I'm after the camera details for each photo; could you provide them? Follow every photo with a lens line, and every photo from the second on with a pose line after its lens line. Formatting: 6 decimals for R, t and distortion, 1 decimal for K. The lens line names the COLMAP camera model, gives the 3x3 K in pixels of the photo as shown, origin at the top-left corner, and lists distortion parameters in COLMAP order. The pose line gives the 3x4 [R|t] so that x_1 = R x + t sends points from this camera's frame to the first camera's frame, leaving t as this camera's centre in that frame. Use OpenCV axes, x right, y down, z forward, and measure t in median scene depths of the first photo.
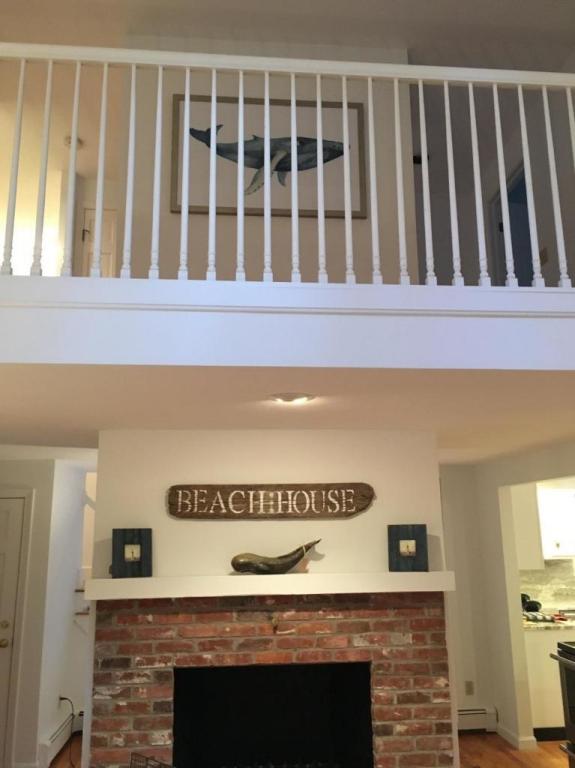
lens RADIAL K [[650.3, 0, 287.5], [0, 650.3, 384.0], [0, 0, 1]] dist [0.080998, -0.106831]
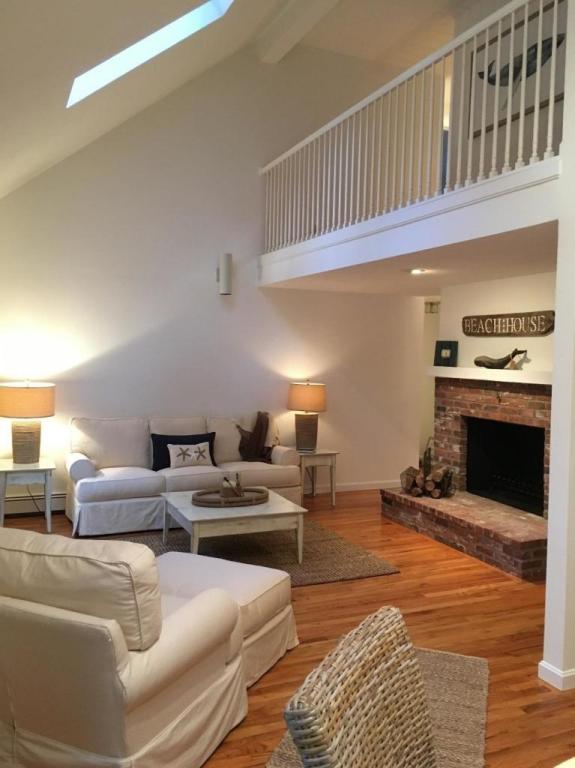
lens RADIAL K [[650.3, 0, 287.5], [0, 650.3, 384.0], [0, 0, 1]] dist [0.080998, -0.106831]
pose [[0.318188, 0.069582, -0.945471, 1.349273], [0.174213, 0.976028, 0.130460, 0.024528], [0.931883, -0.206224, 0.298438, 0.024047]]
